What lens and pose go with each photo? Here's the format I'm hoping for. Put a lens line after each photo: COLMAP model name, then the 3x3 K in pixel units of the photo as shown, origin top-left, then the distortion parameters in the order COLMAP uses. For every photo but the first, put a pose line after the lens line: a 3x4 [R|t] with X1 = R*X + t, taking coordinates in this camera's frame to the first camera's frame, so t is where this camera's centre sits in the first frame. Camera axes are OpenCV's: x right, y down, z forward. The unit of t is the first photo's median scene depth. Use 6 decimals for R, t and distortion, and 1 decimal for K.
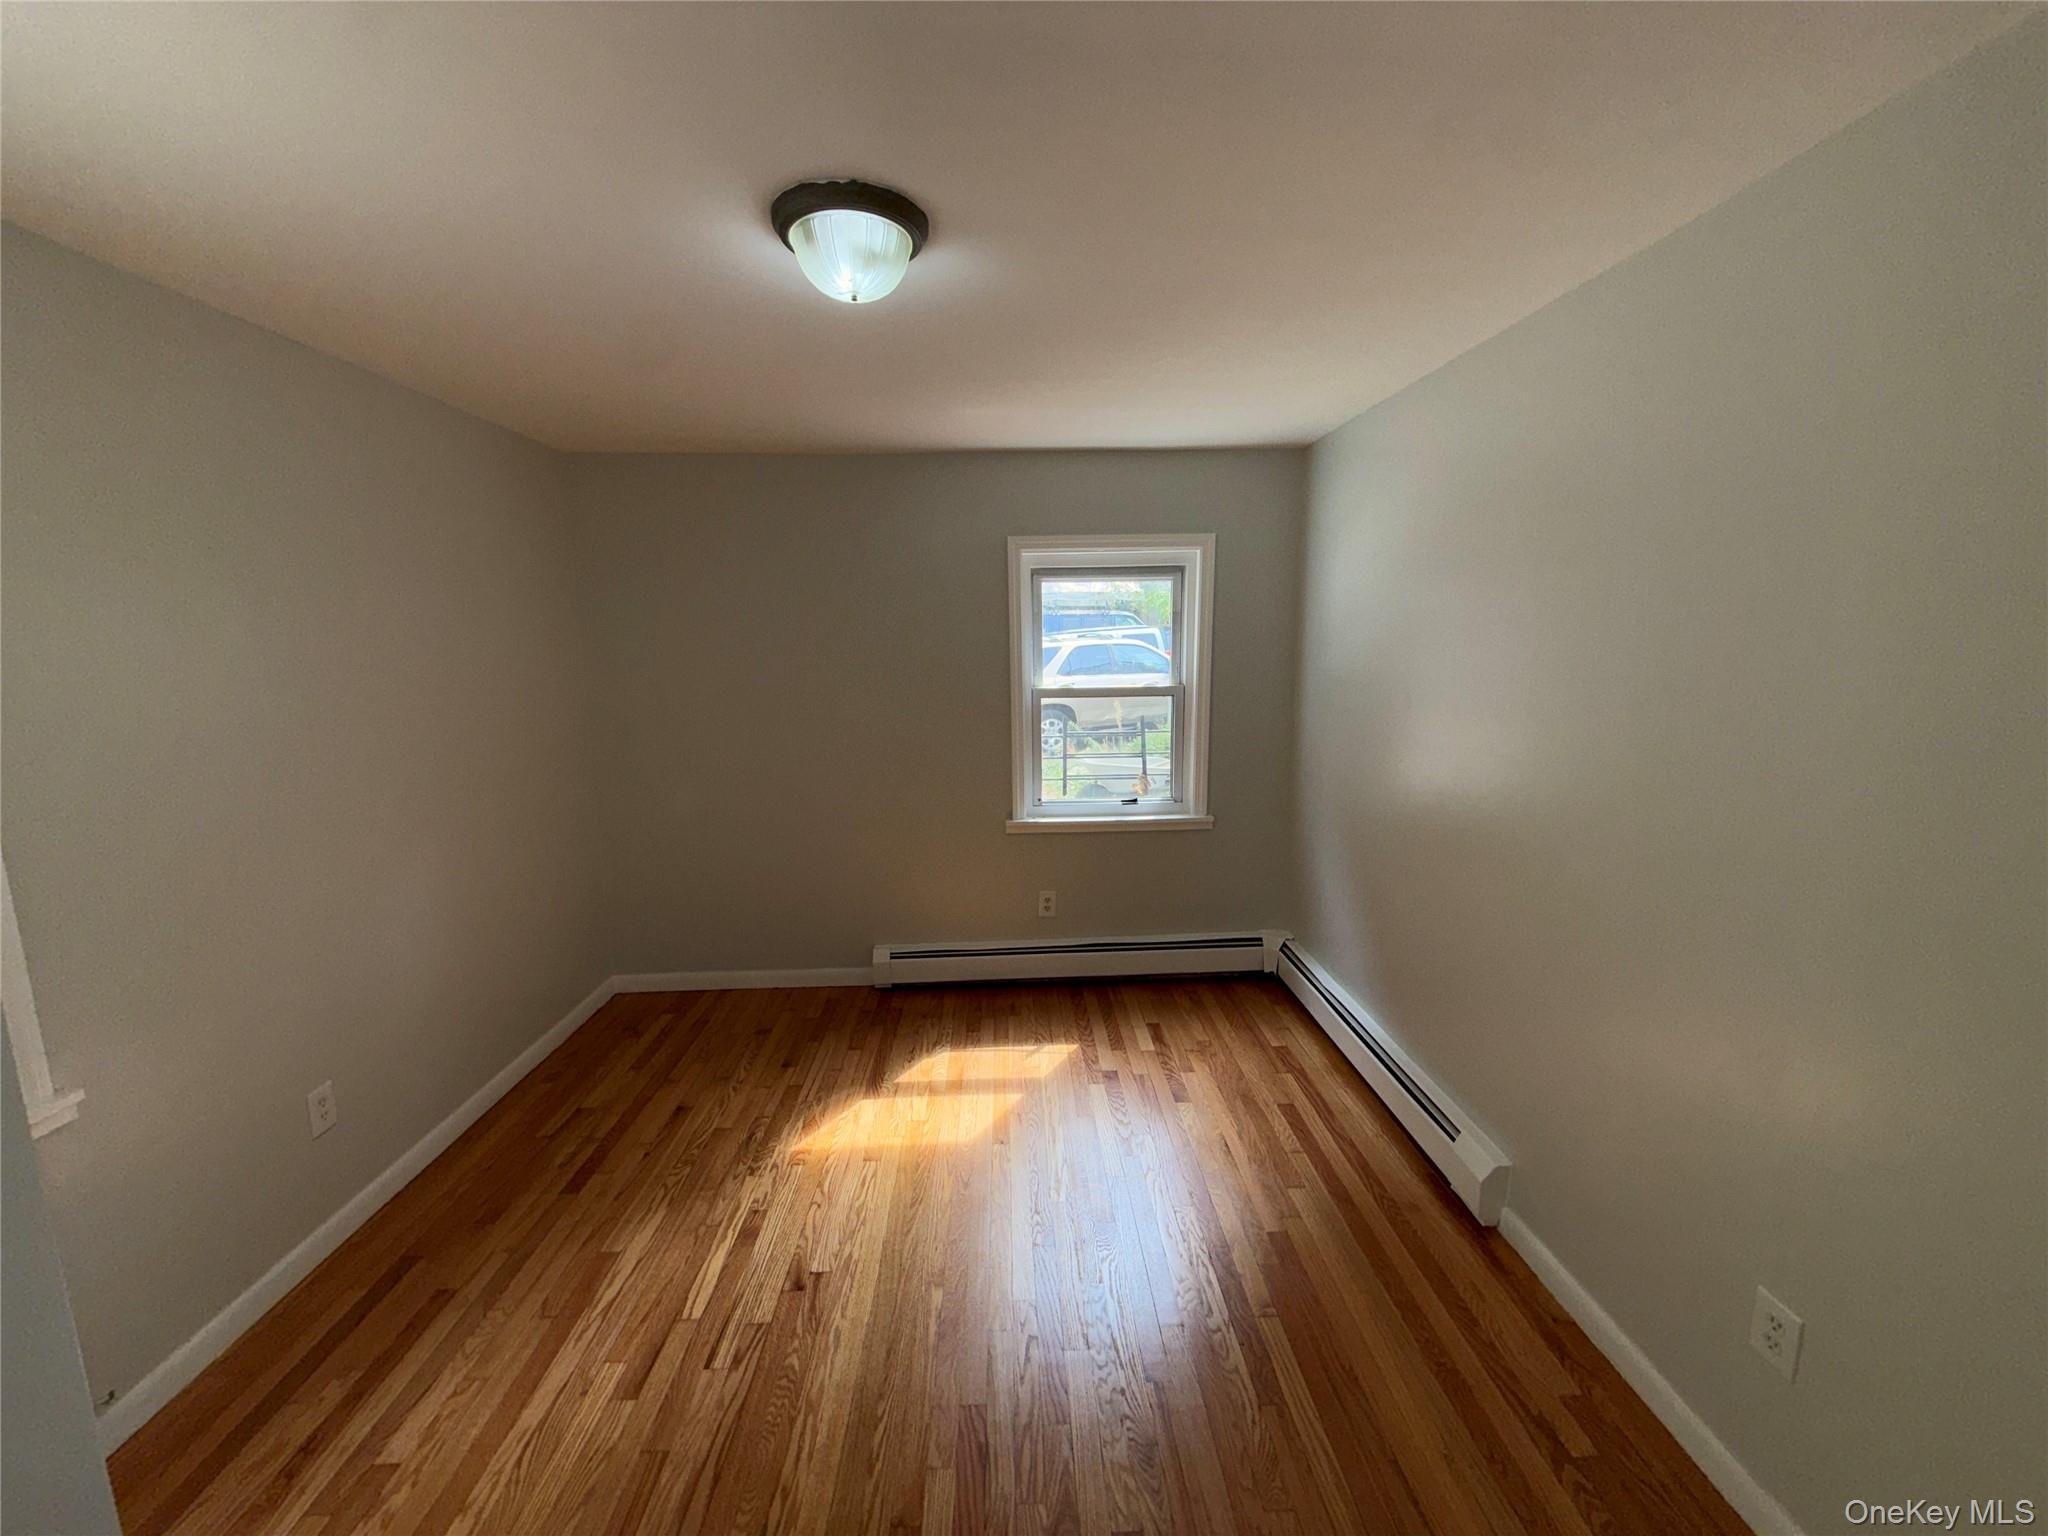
lens RADIAL K [[817.8, 0, 1022.8], [0, 817.8, 762.6], [0, 0, 1]] dist [0.000412, -0.000089]
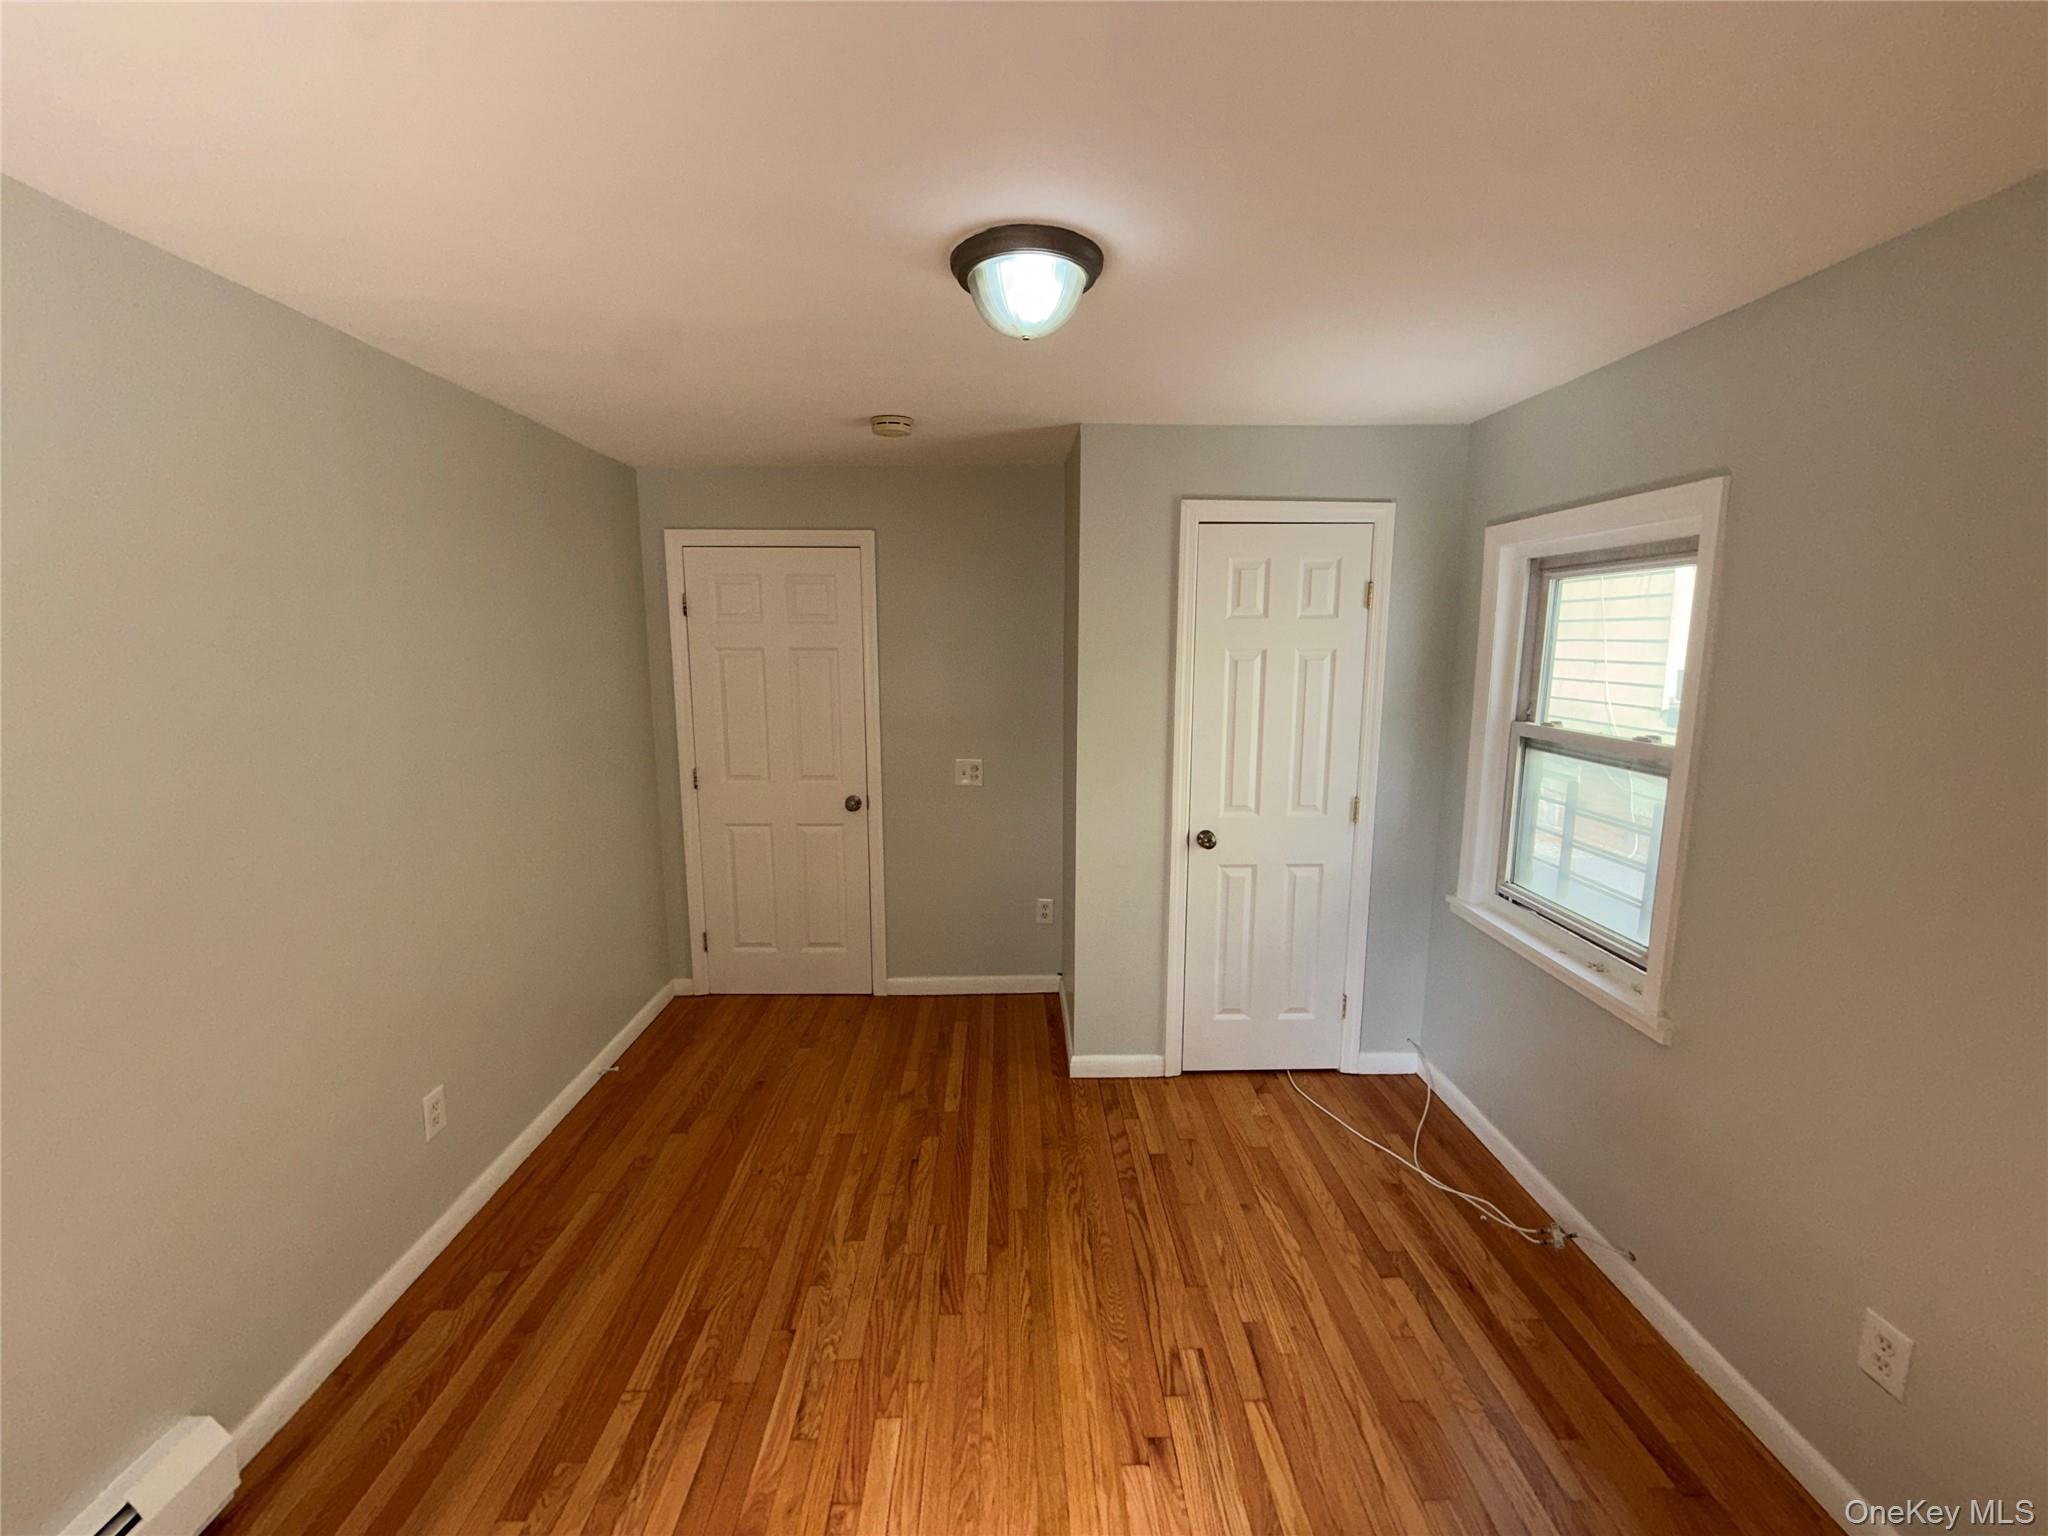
lens RADIAL K [[817.8, 0, 1019.4], [0, 817.8, 778.8], [0, 0, 1]] dist [0.000412, -0.000089]
pose [[-0.999921, 0.007048, 0.010388, -0.175515], [0.010015, 0.946840, 0.321550, -0.320978], [-0.007570, 0.321629, -0.946836, 1.849315]]
